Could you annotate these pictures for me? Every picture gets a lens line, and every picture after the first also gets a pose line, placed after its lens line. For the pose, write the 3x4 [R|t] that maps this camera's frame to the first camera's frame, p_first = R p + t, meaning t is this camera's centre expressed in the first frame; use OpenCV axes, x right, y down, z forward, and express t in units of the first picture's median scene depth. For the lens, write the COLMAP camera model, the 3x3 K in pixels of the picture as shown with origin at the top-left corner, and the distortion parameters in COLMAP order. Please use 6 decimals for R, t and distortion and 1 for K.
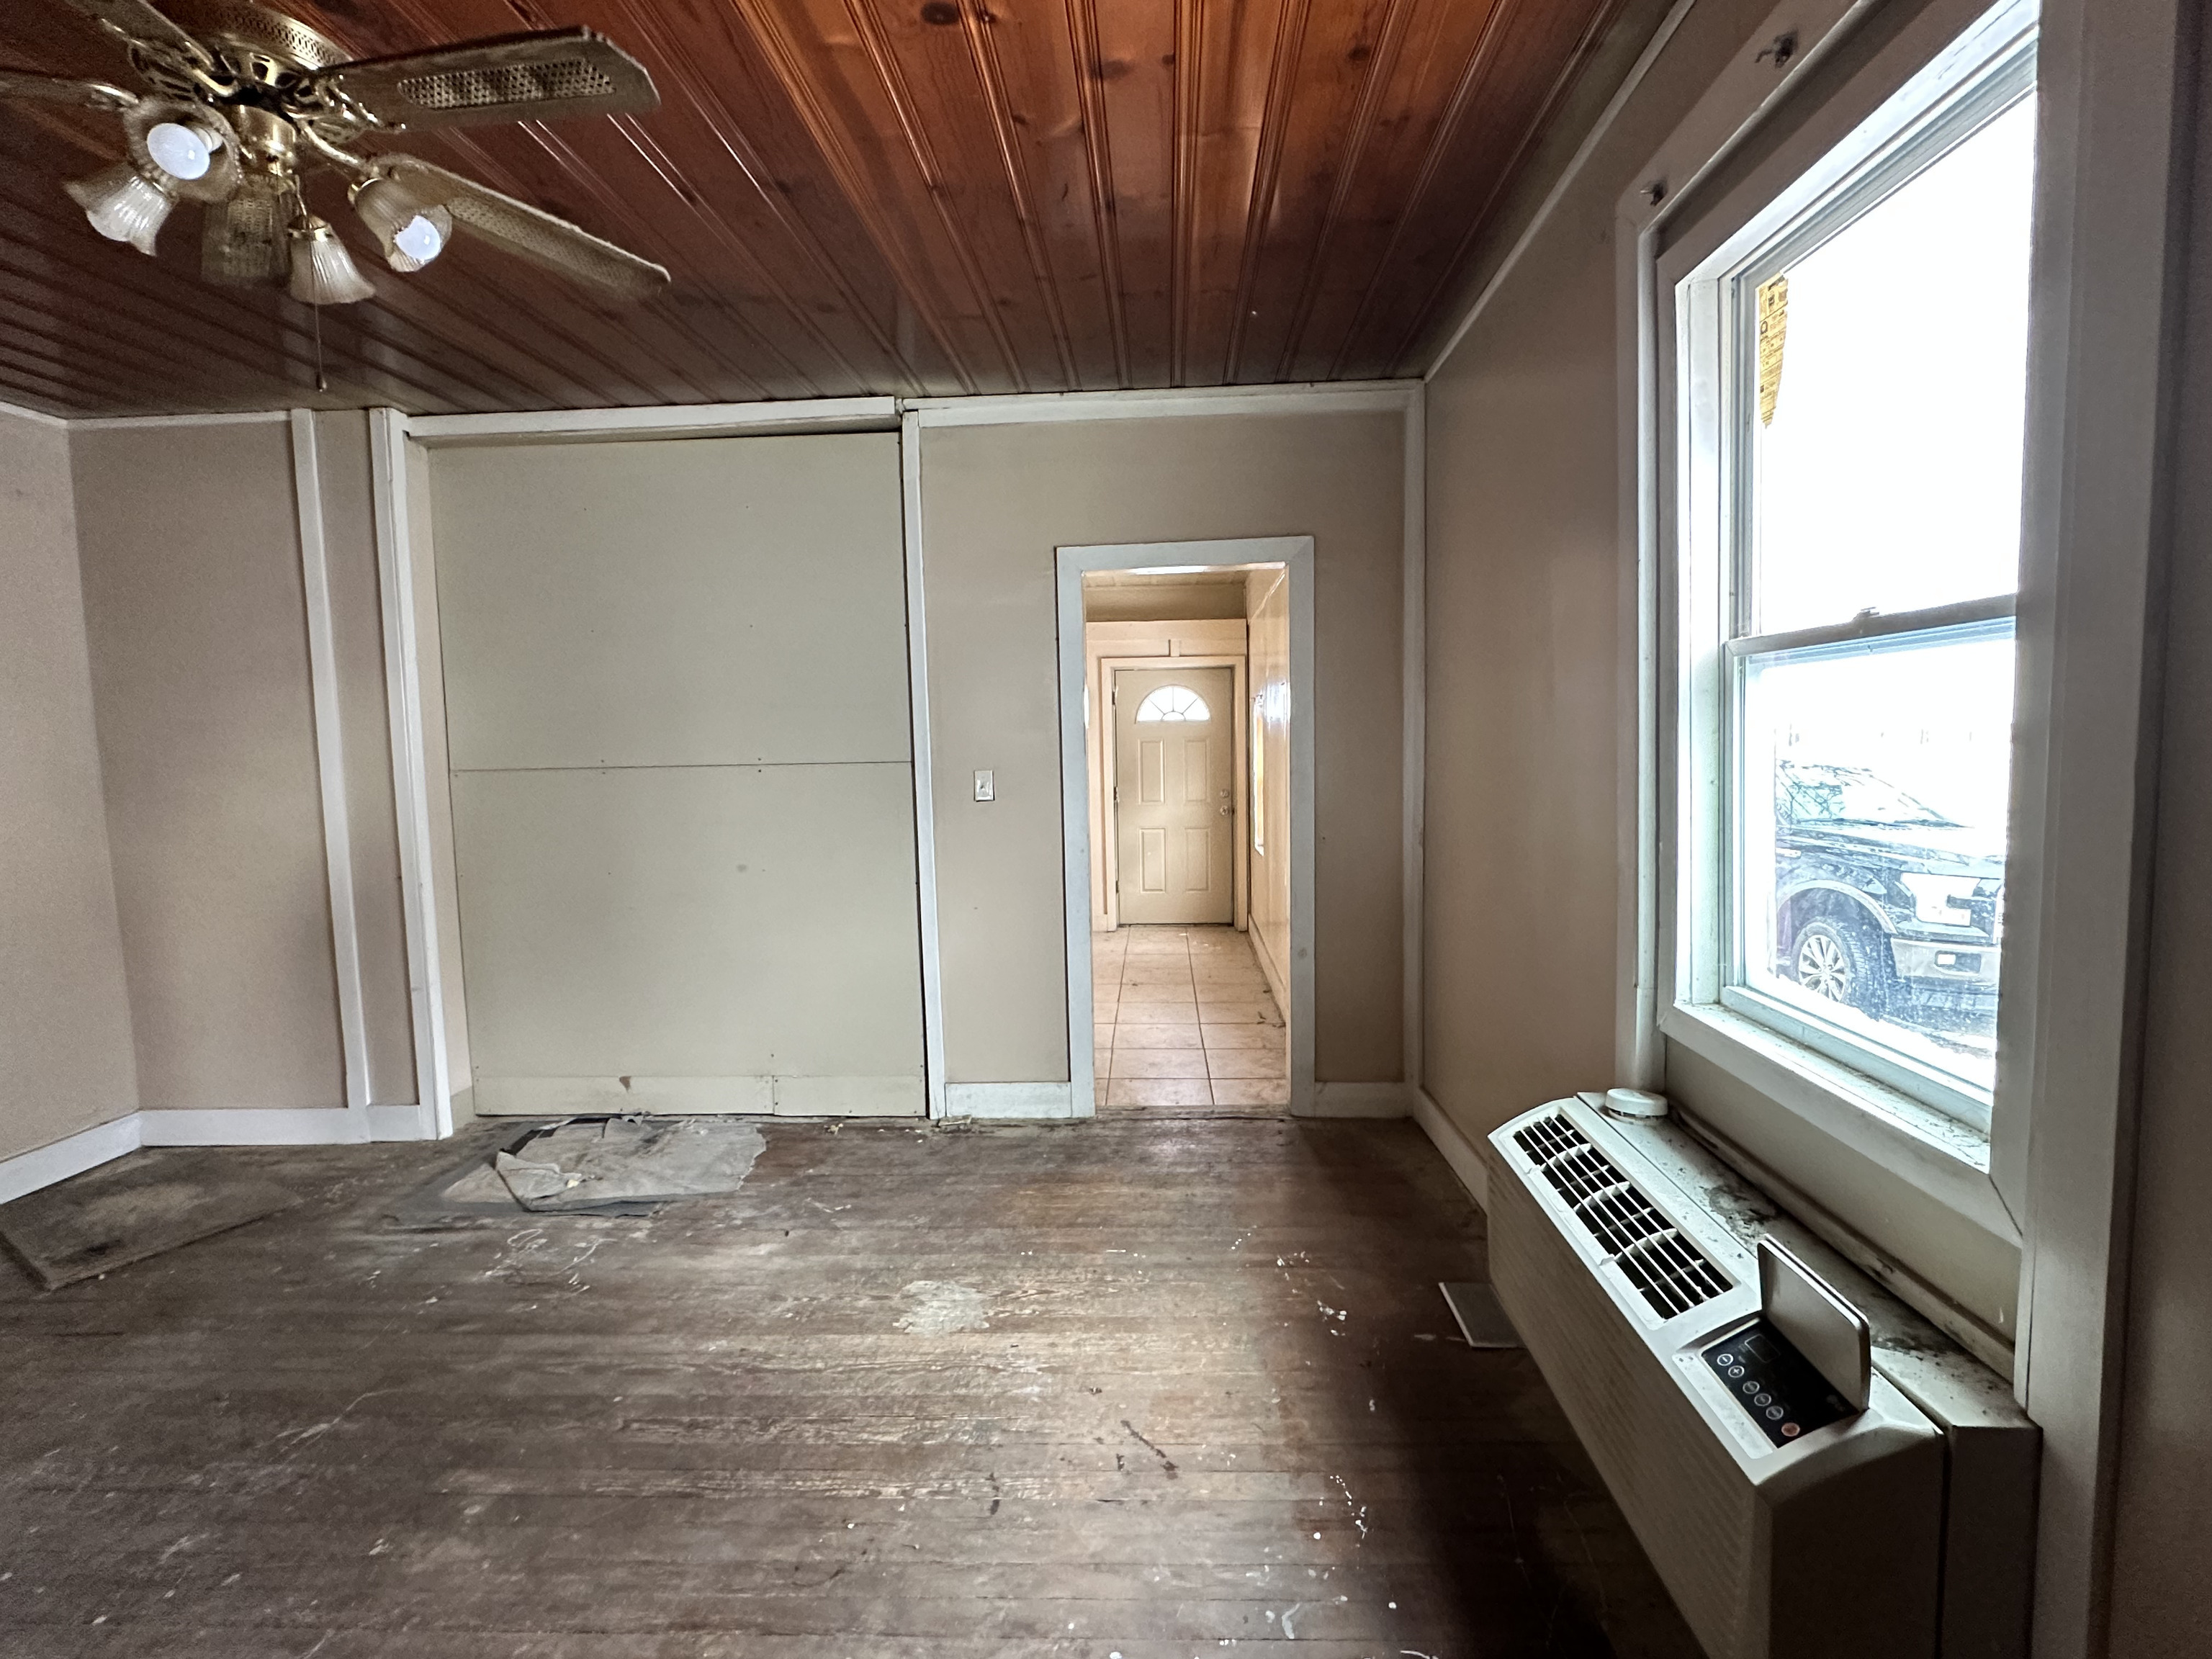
lens RADIAL K [[1047.2, 0, 1106.4], [0, 1047.2, 822.2], [0, 0, 1]] dist [-0.004305, -0.000438]
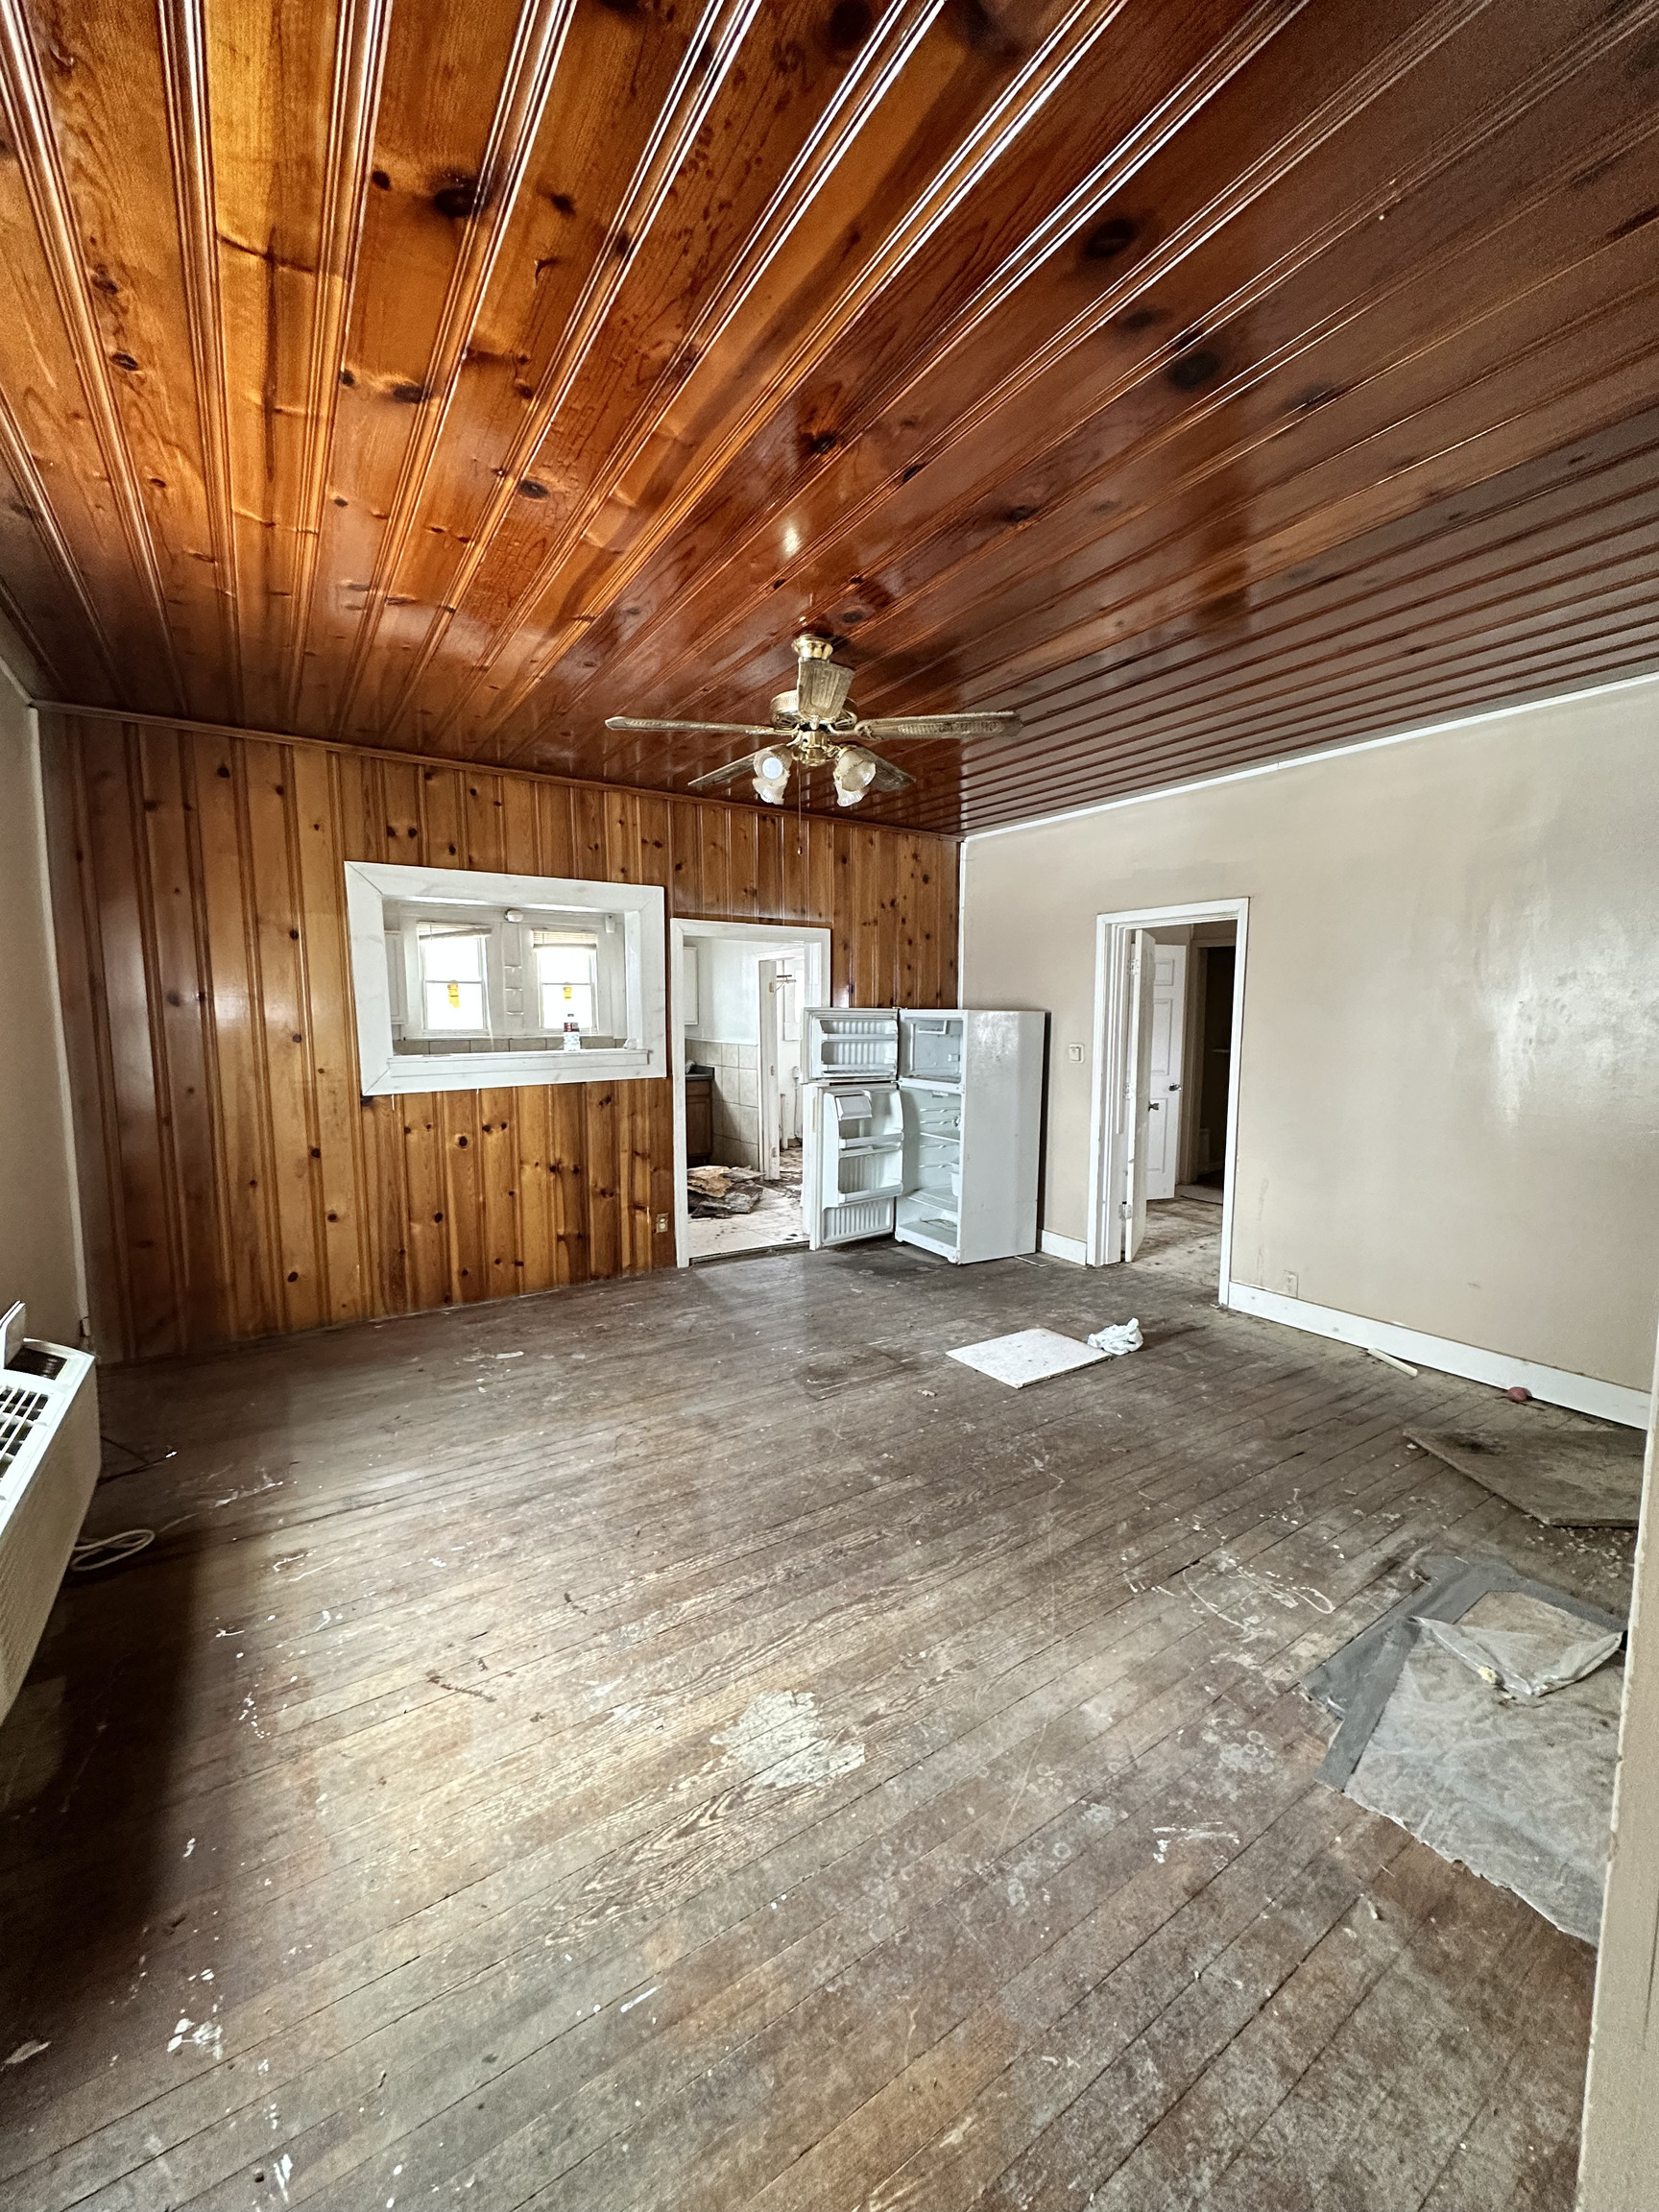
lens RADIAL K [[878.4, 0, 833.9], [0, 878.4, 1096.4], [0, 0, 1]] dist [-0.002265, 0.000727]
pose [[-0.804233, 0.079230, -0.589010, 0.175769], [-0.029365, 0.984566, 0.172533, -0.142192], [0.593589, 0.156053, -0.789494, 1.508153]]
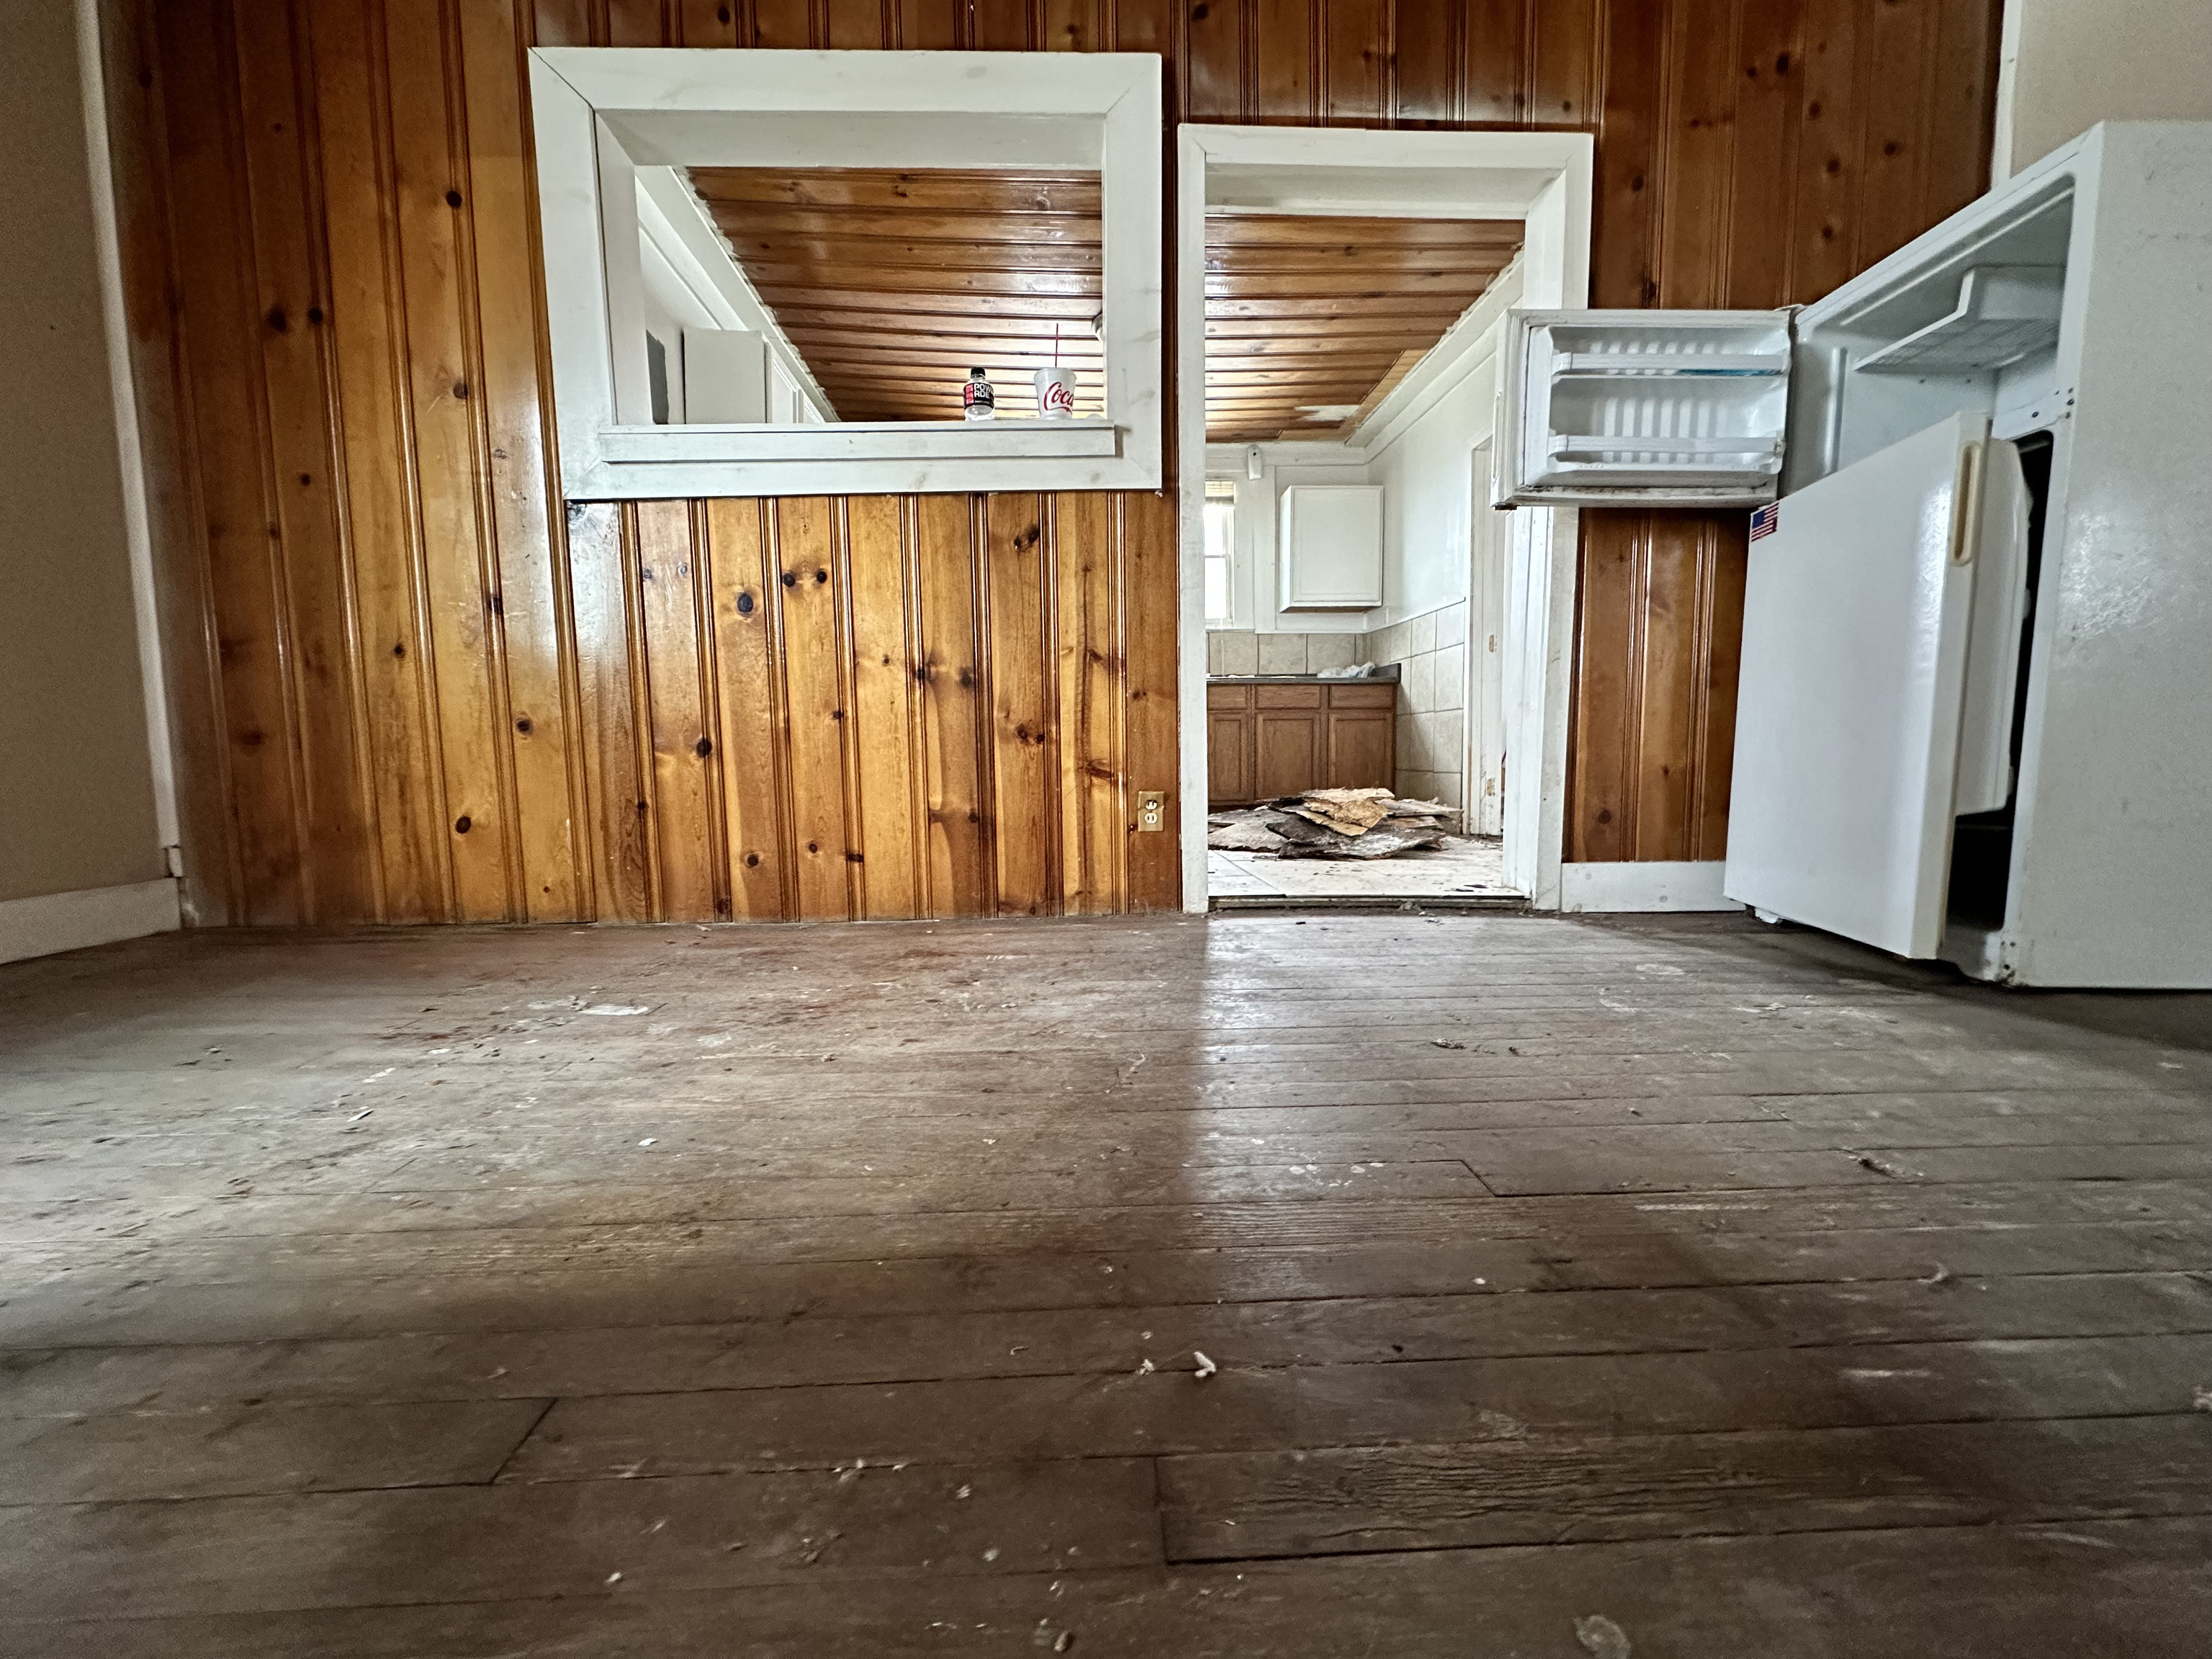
lens RADIAL K [[878.4, 0, 1102.8], [0, 878.4, 826.1], [0, 0, 1]] dist [-0.002265, 0.000727]
pose [[-0.995899, 0.041458, -0.080420, -0.506633], [0.027584, 0.985650, 0.166535, 0.334415], [0.086170, 0.163634, -0.982751, 0.699751]]
